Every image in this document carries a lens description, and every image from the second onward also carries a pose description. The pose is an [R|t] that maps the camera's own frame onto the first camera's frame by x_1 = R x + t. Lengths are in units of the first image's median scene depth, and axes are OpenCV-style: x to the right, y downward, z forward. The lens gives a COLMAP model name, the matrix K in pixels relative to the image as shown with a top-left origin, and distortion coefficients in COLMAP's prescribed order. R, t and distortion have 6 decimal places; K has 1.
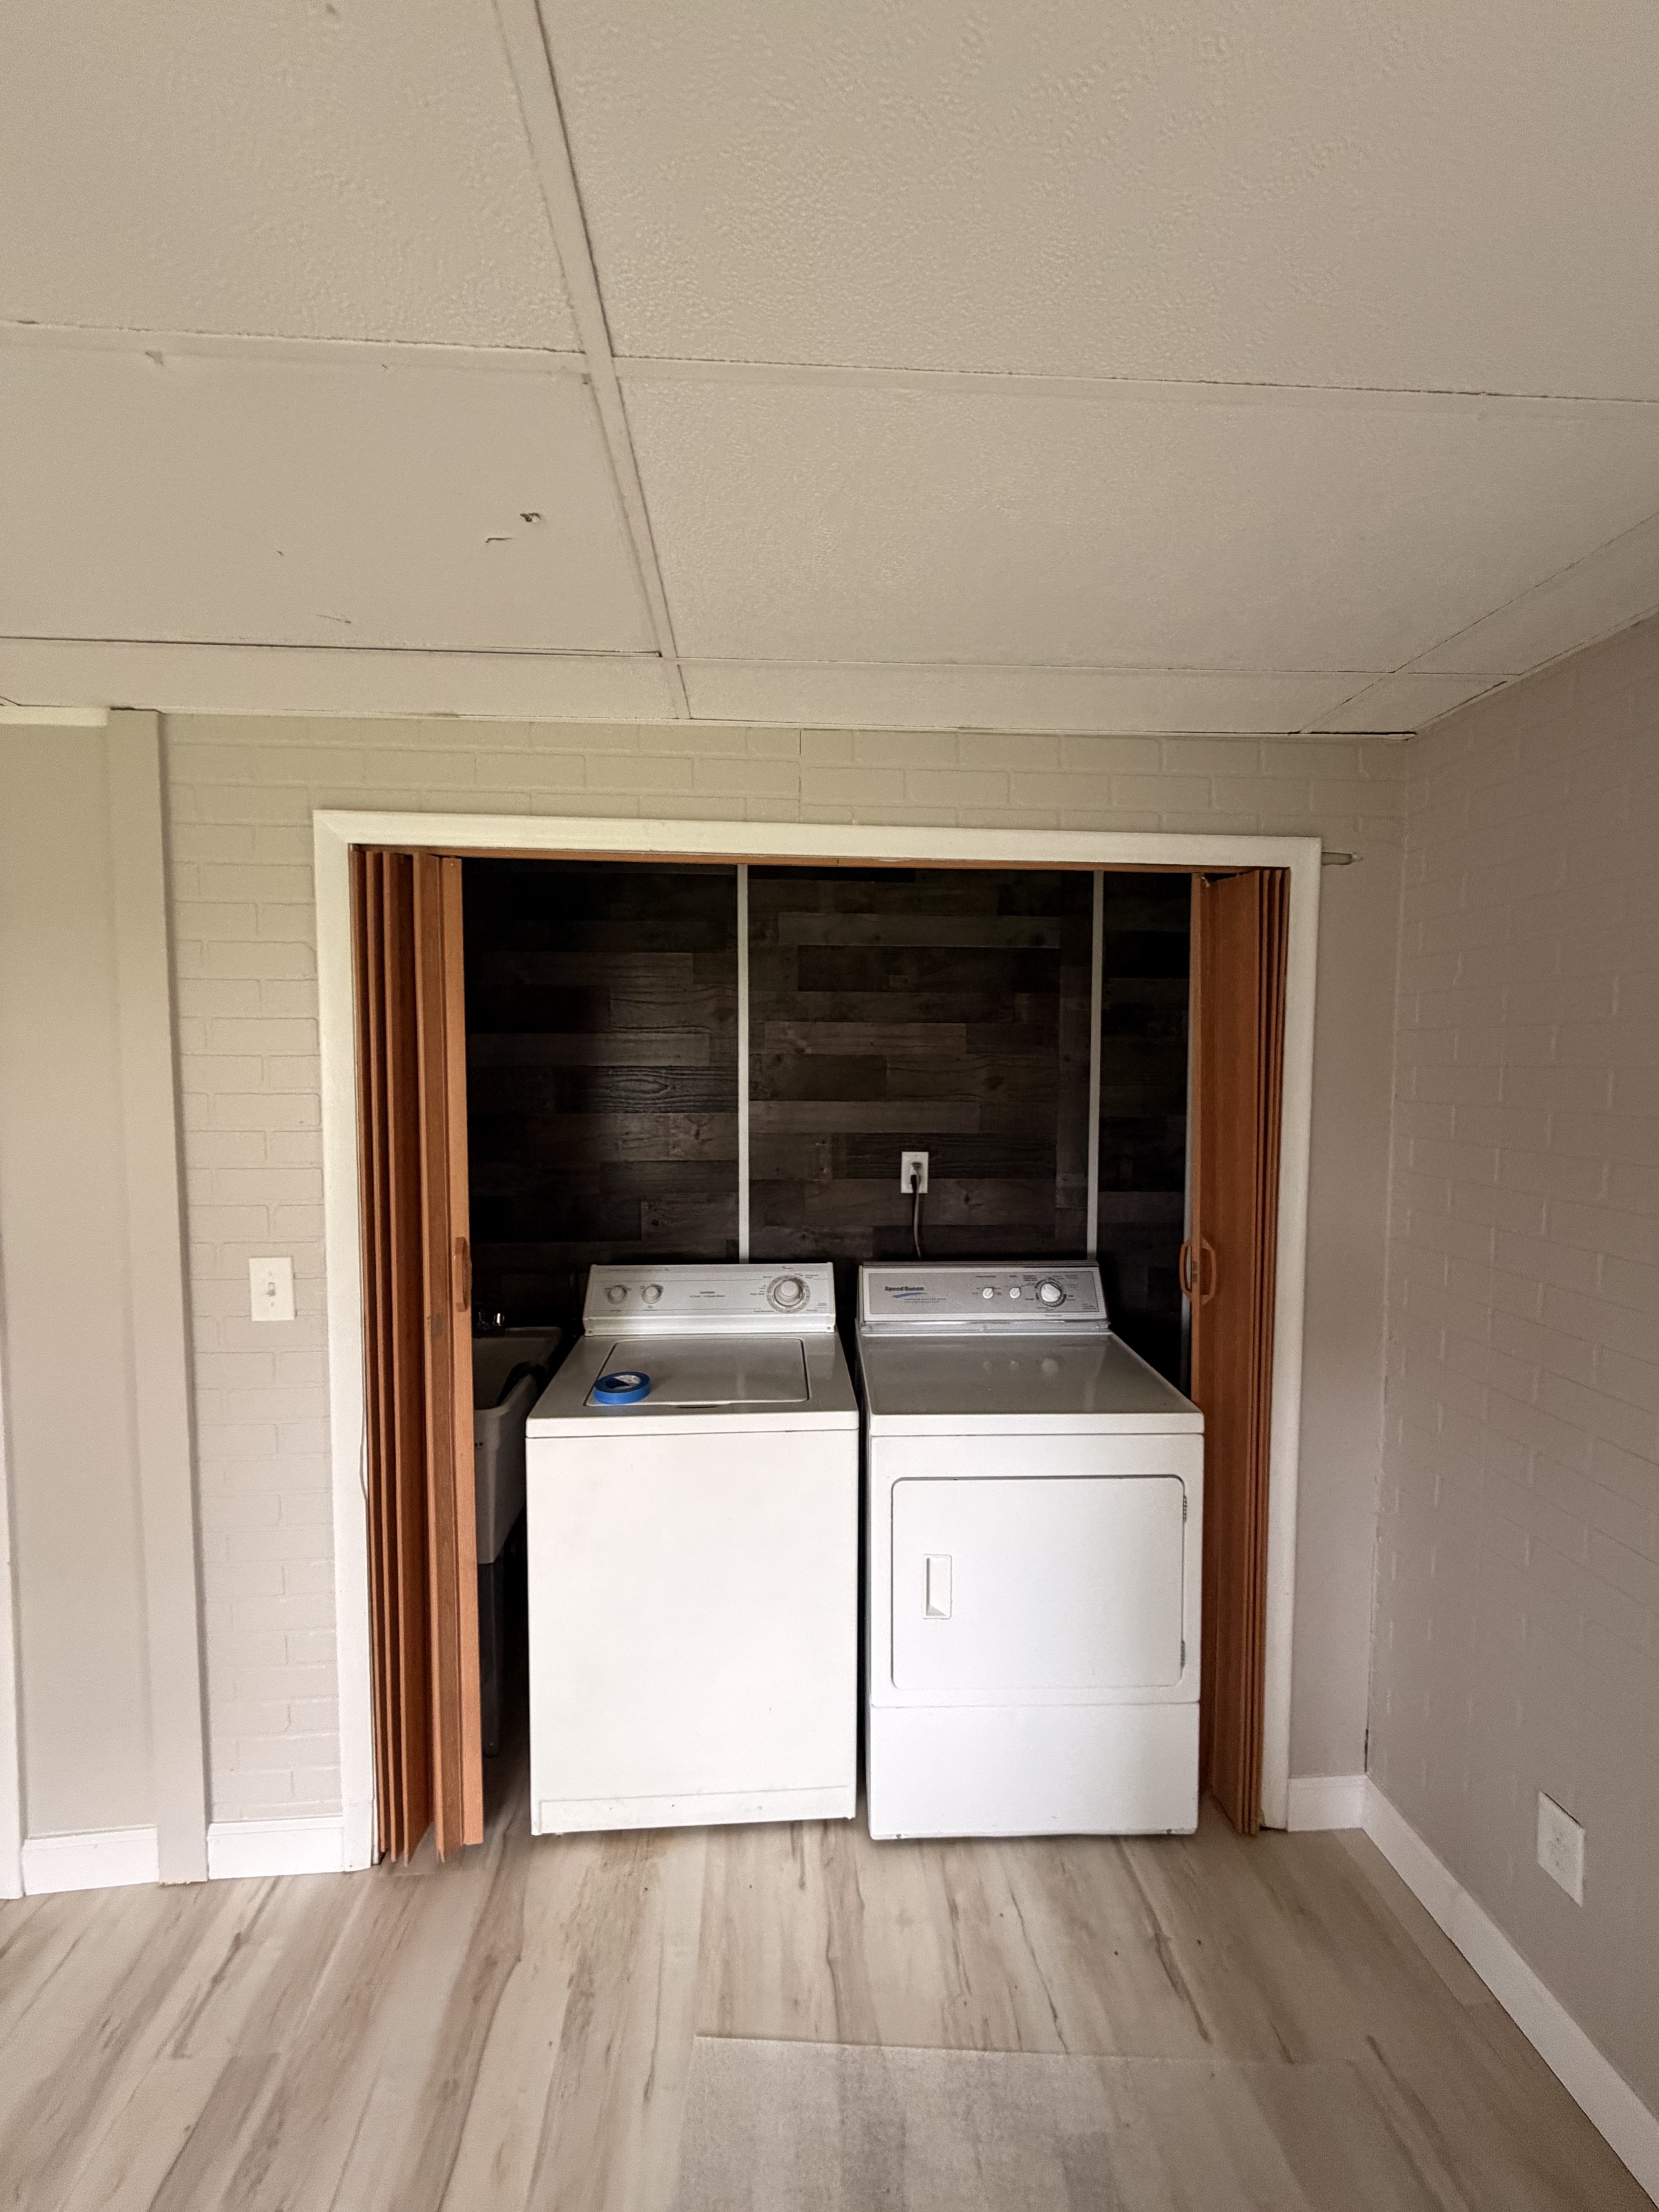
lens RADIAL K [[881.9, 0, 830.6], [0, 881.9, 1096.7], [0, 0, 1]] dist [-0.000003, 0.000469]
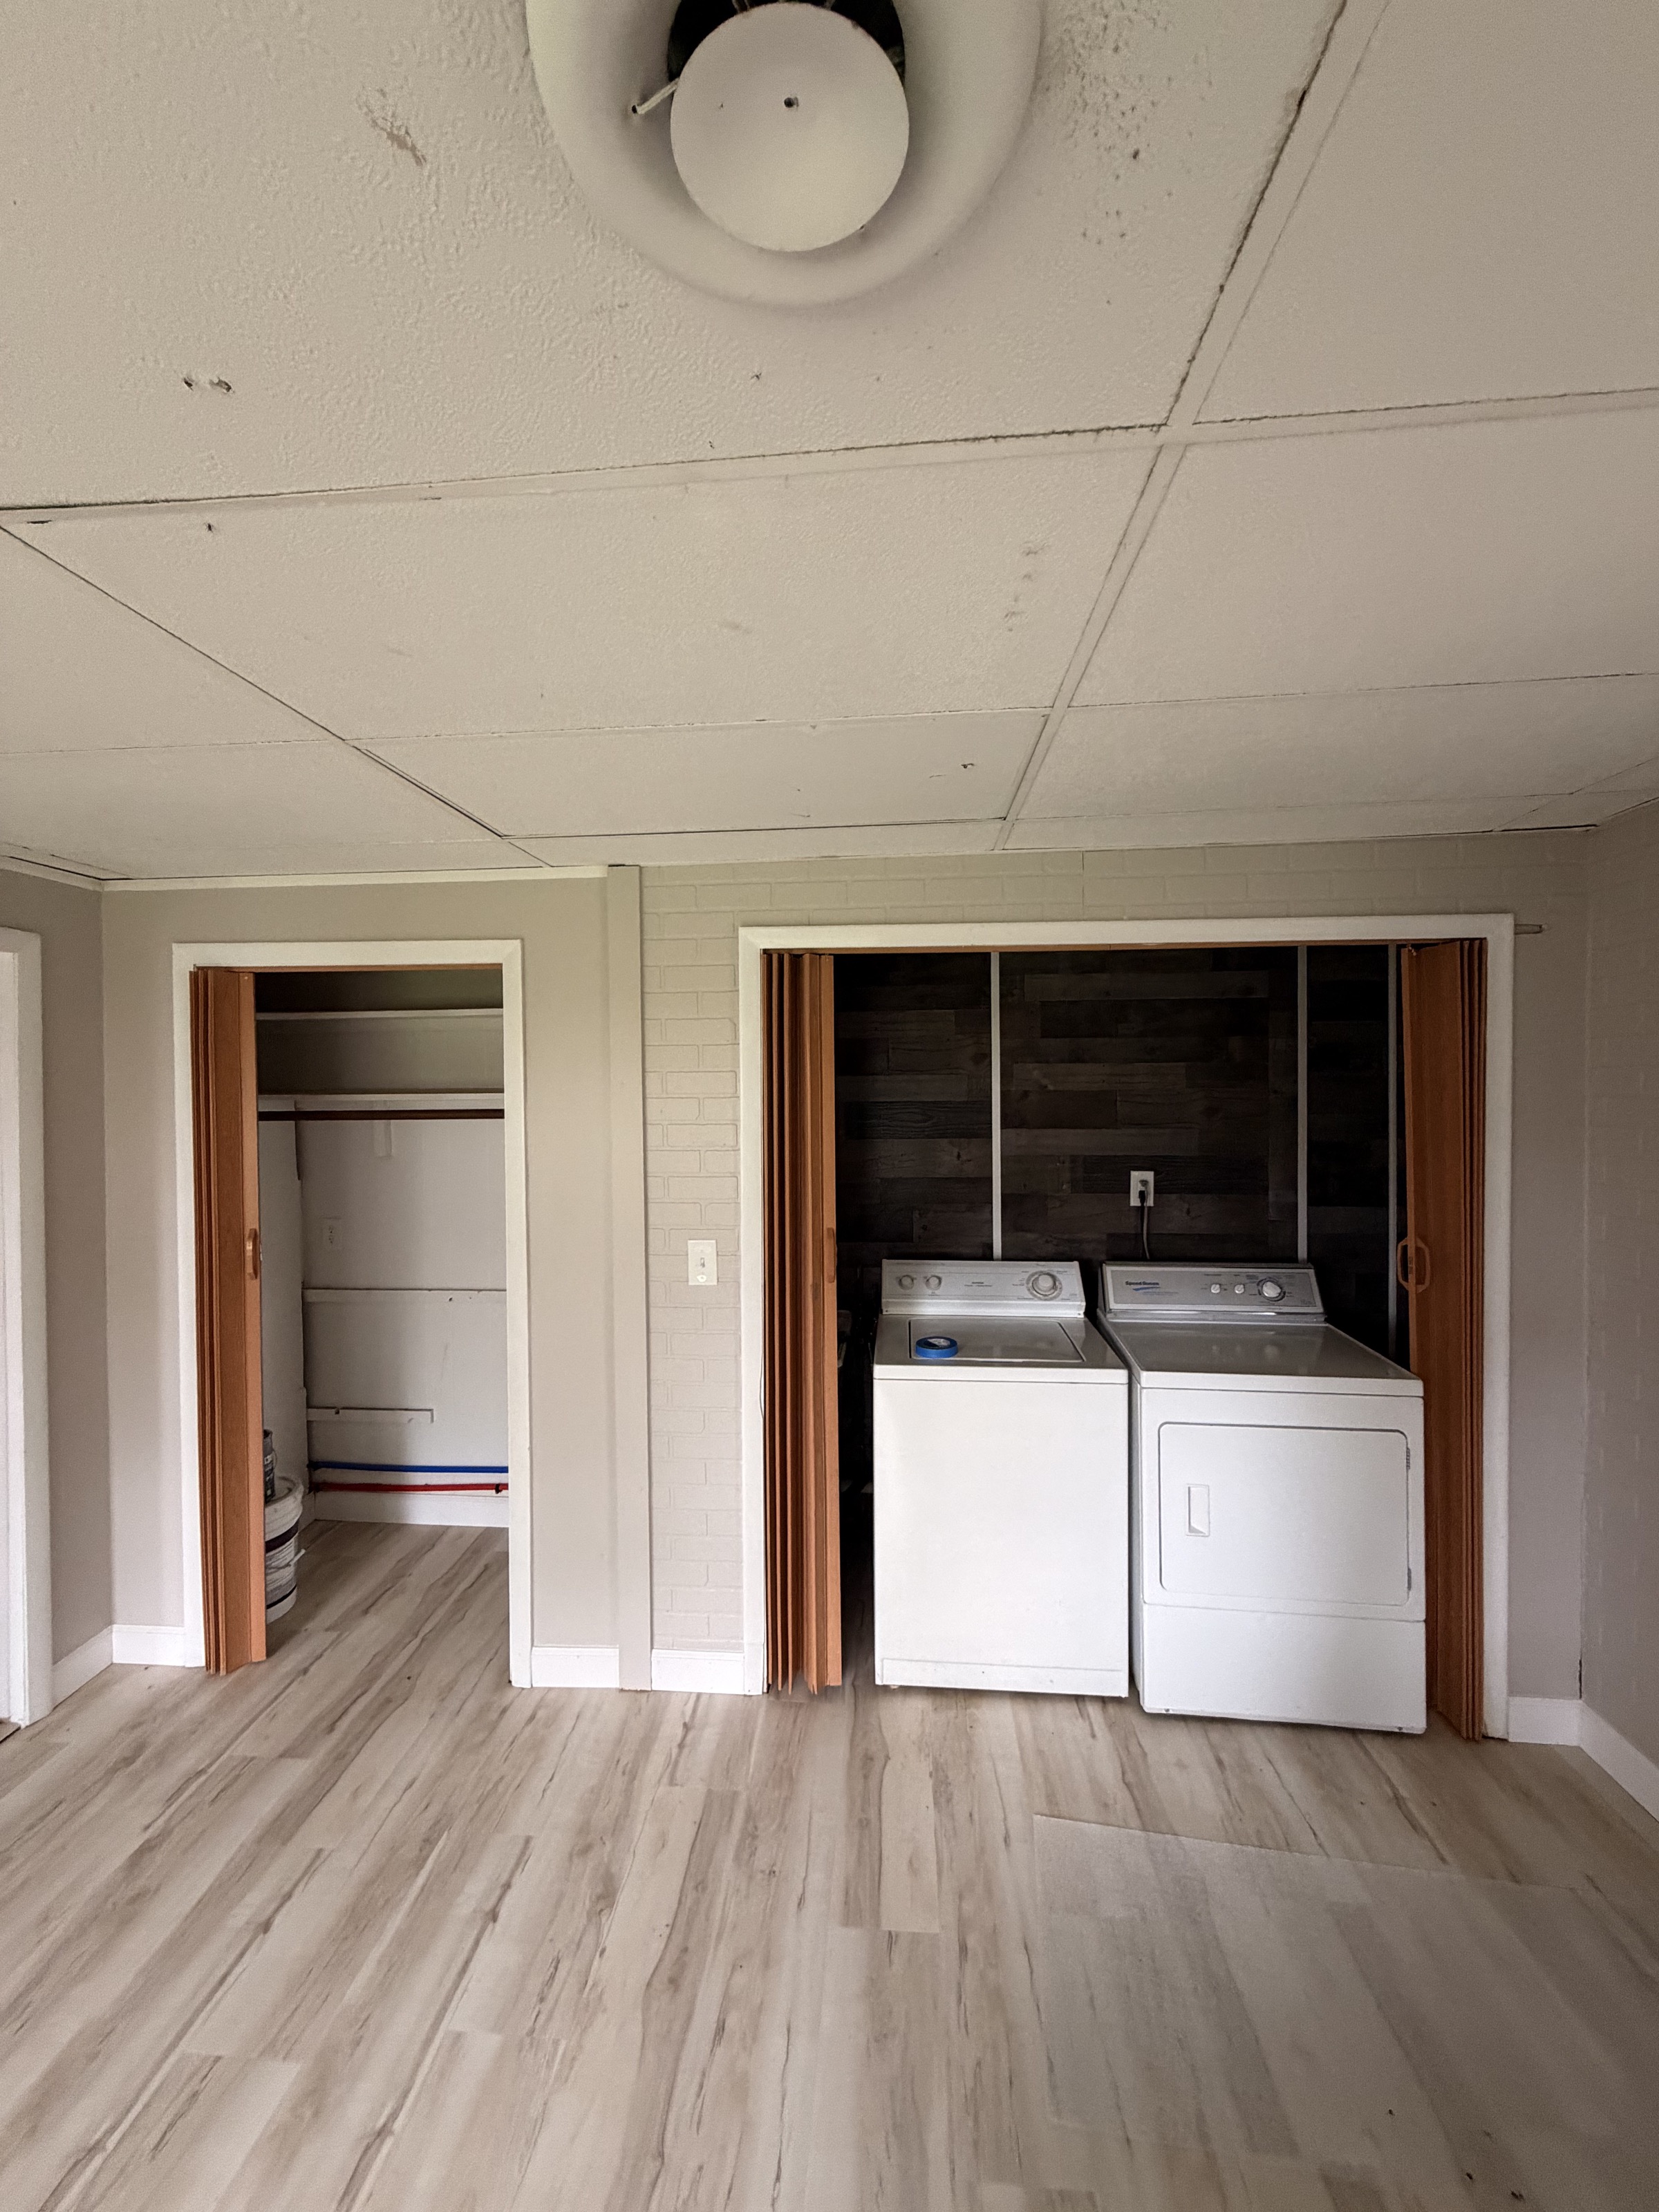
lens RADIAL K [[881.9, 0, 830.6], [0, 881.9, 1096.7], [0, 0, 1]] dist [-0.000003, 0.000469]
pose [[0.988227, -0.010028, -0.152663, -0.199368], [0.004719, 0.999373, -0.035102, 0.003092], [0.152919, 0.033968, 0.987655, -0.351598]]
